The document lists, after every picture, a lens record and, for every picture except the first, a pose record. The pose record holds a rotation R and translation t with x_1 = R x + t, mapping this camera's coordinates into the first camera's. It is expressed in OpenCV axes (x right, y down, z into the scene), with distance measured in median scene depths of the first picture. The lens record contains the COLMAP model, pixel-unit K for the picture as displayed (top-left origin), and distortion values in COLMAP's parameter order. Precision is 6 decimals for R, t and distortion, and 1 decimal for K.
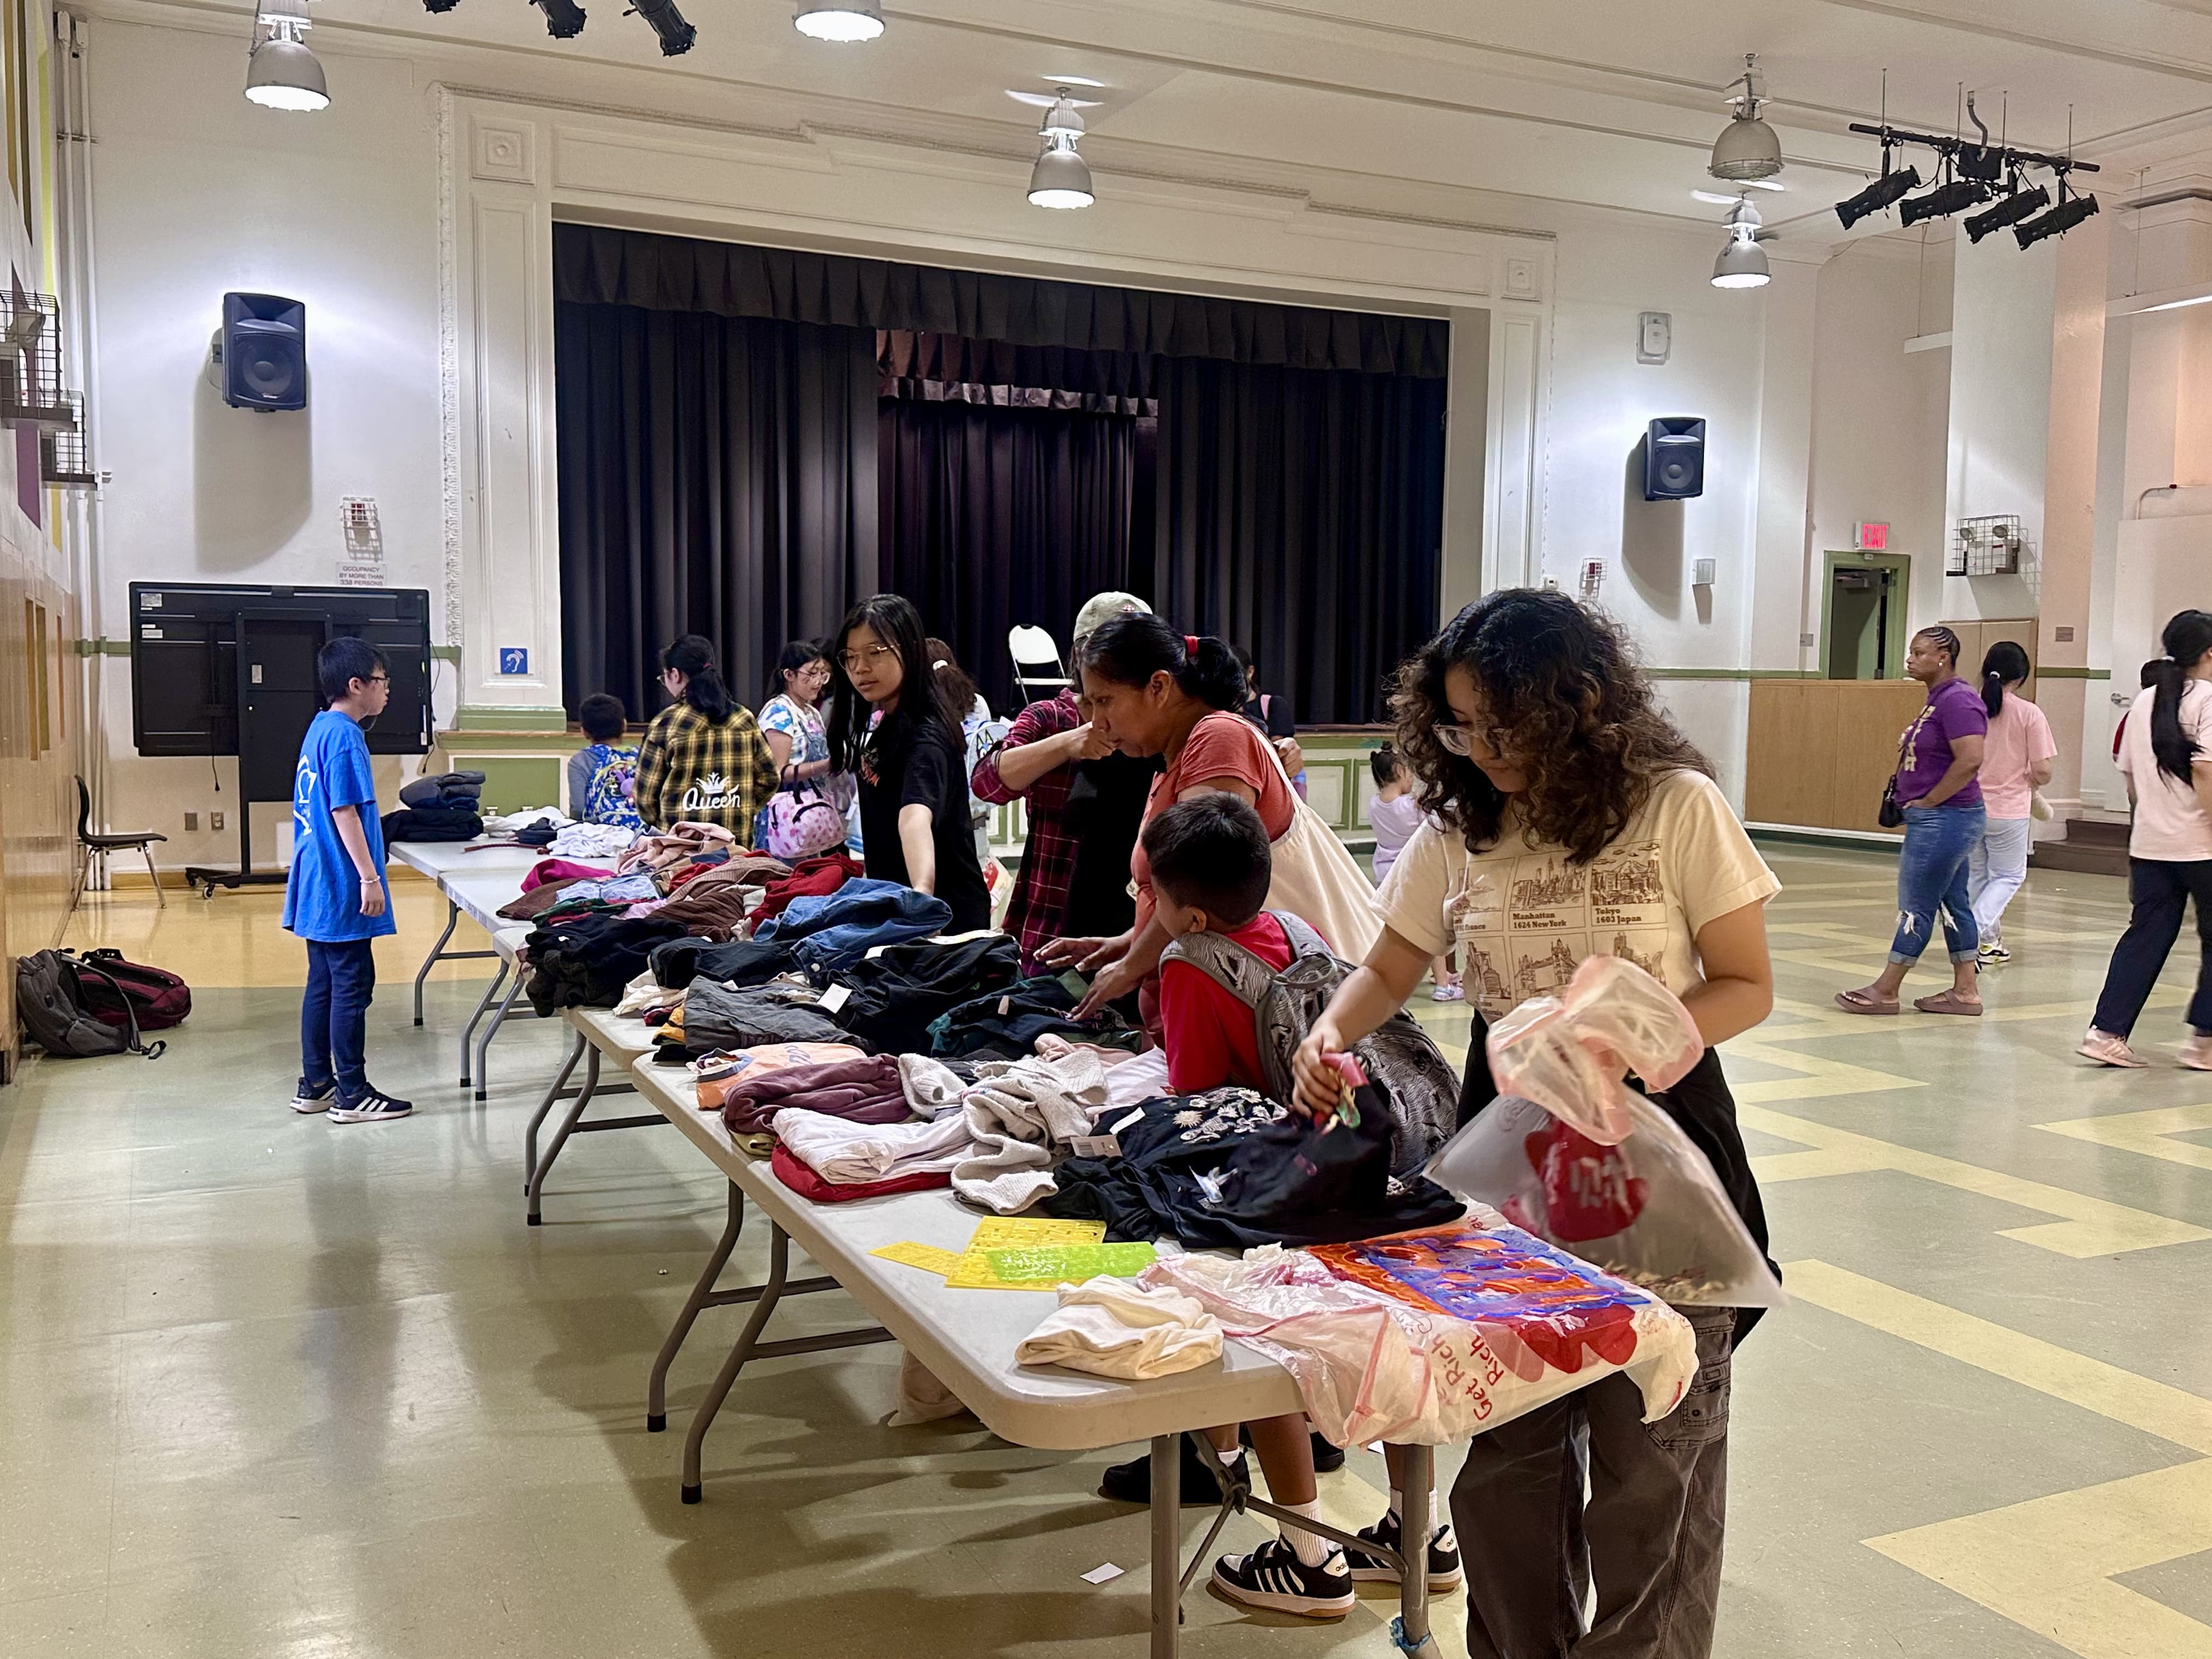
lens RADIAL K [[1913.5, 0, 1106.0], [0, 1913.5, 829.5], [0, 0, 1]] dist [0.145274, -0.142436]
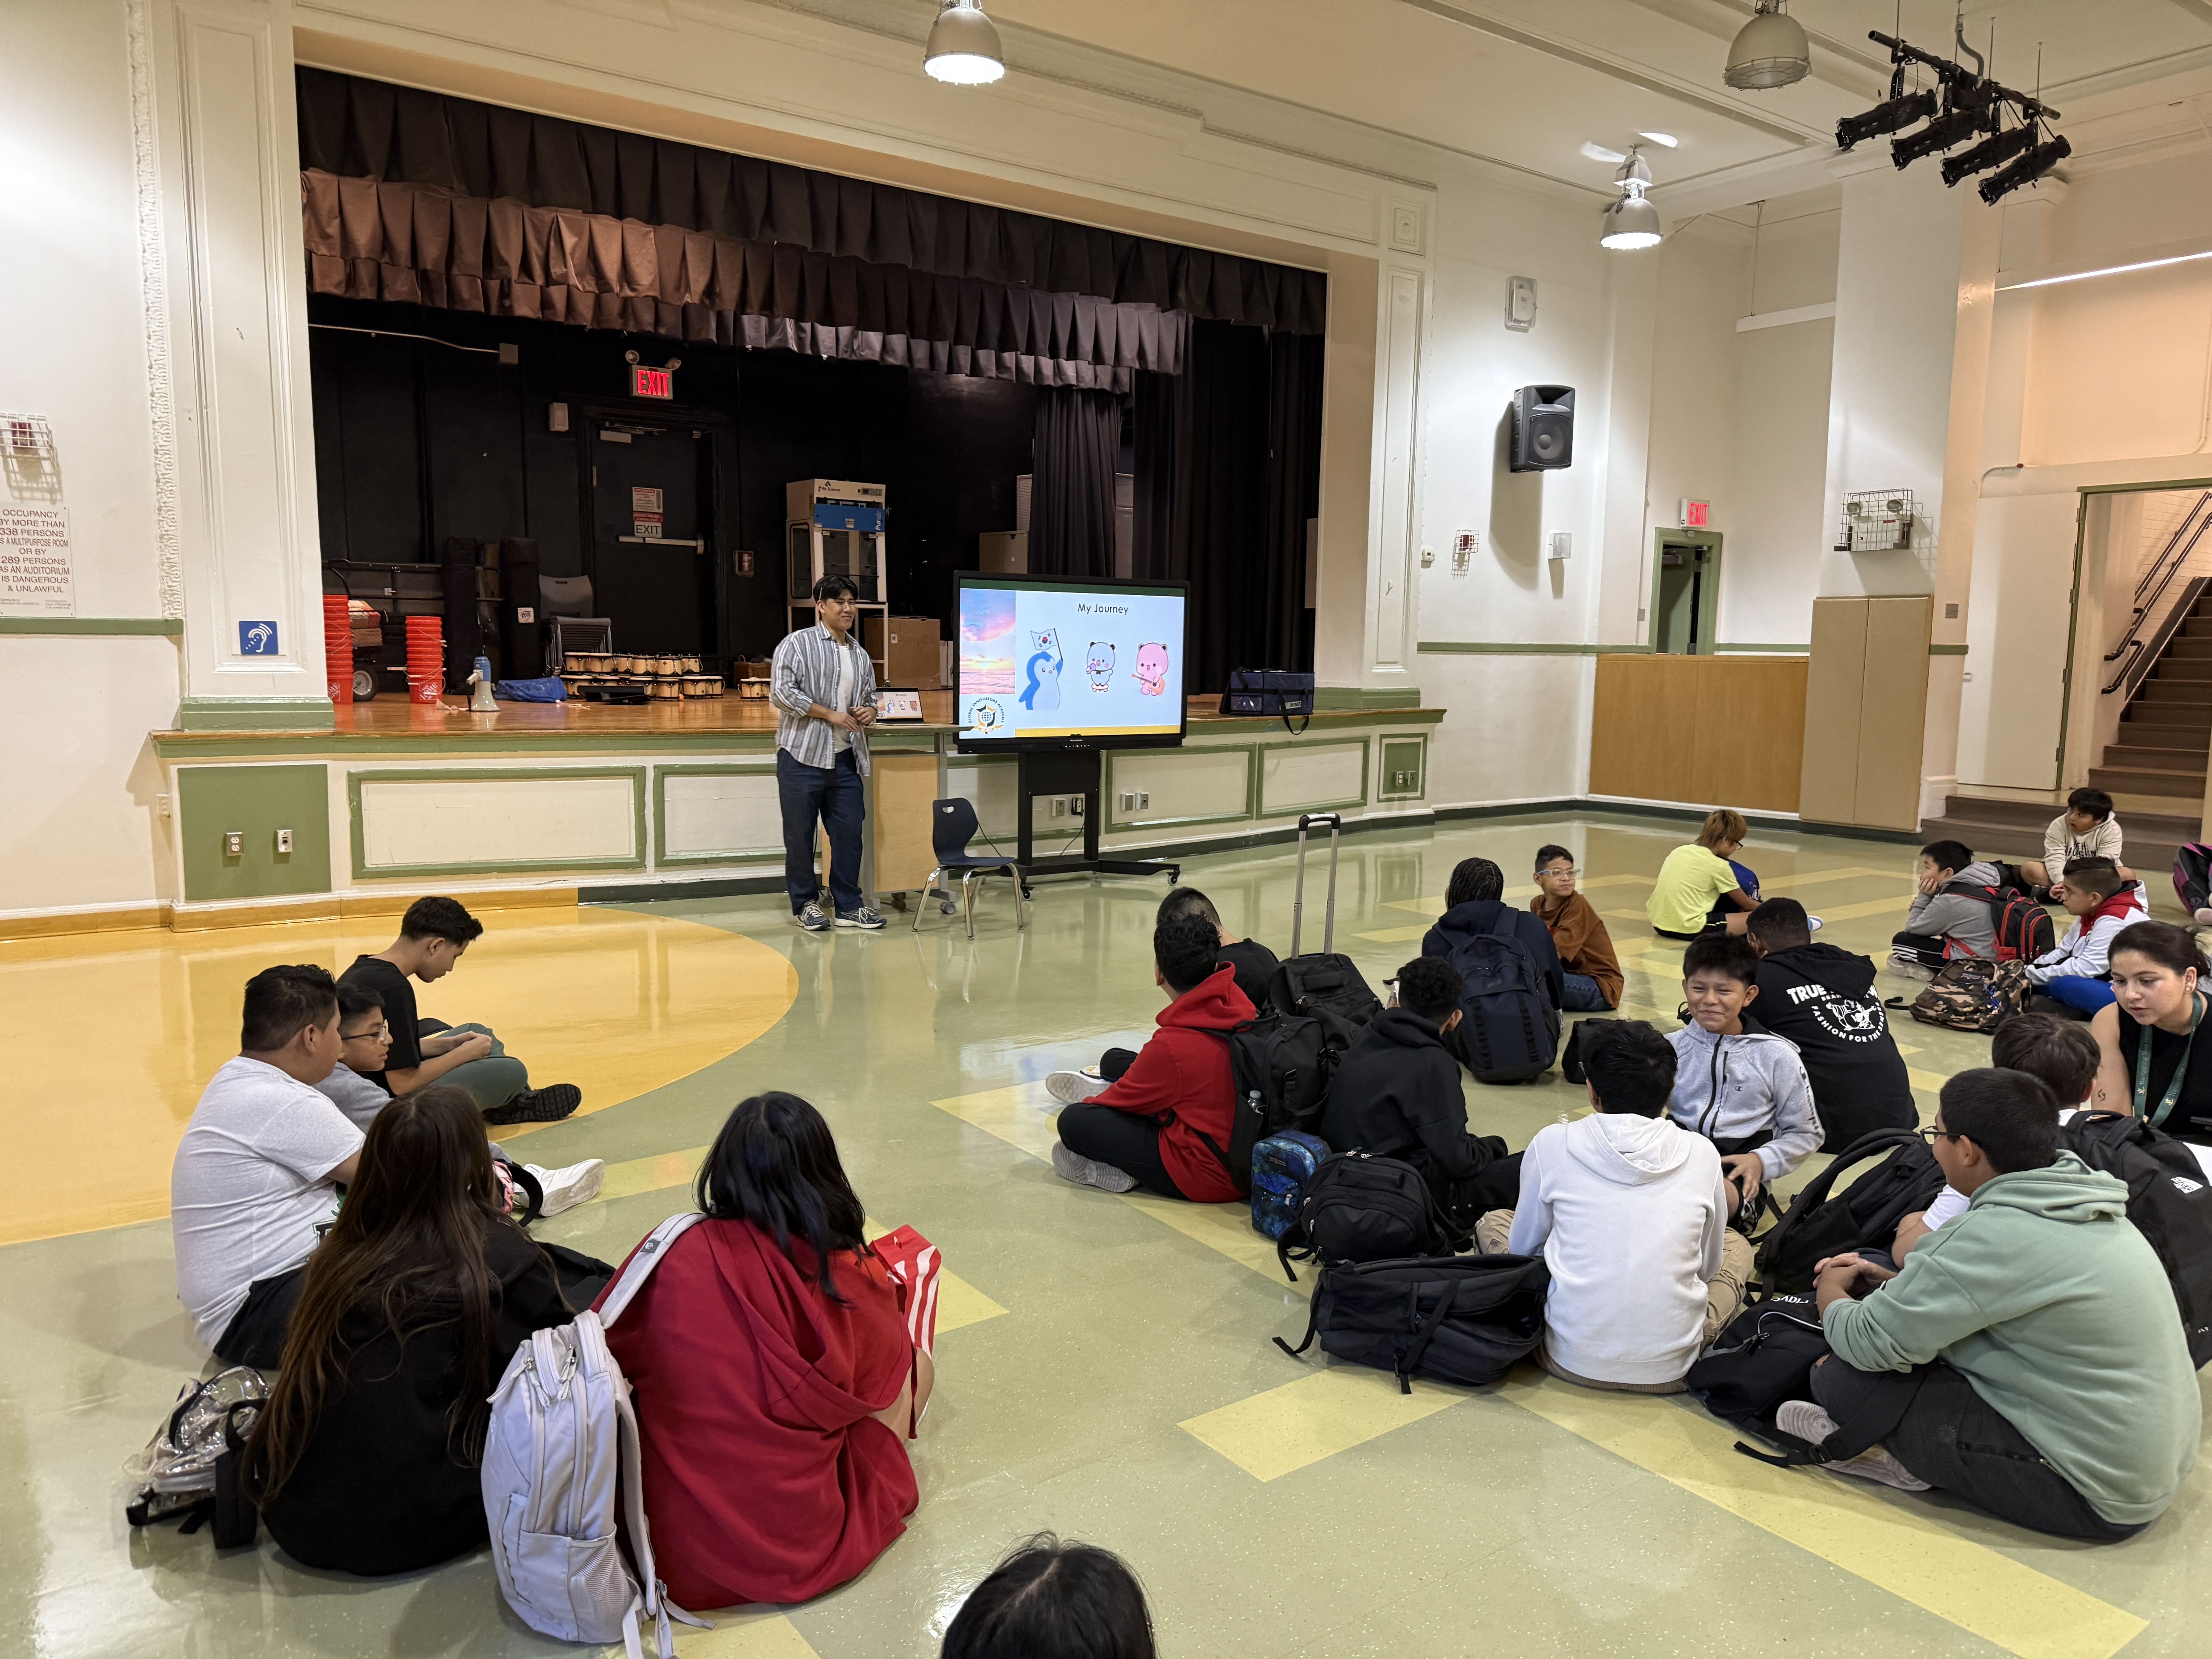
lens RADIAL K [[1555.5, 0, 1106.0], [0, 1555.5, 829.5], [0, 0, 1]] dist [0.071226, -0.057599]
pose [[0.983719, -0.021957, 0.178367, -0.074430], [0.014566, 0.998984, 0.042645, -0.027417], [-0.179122, -0.039353, 0.983040, 0.269405]]
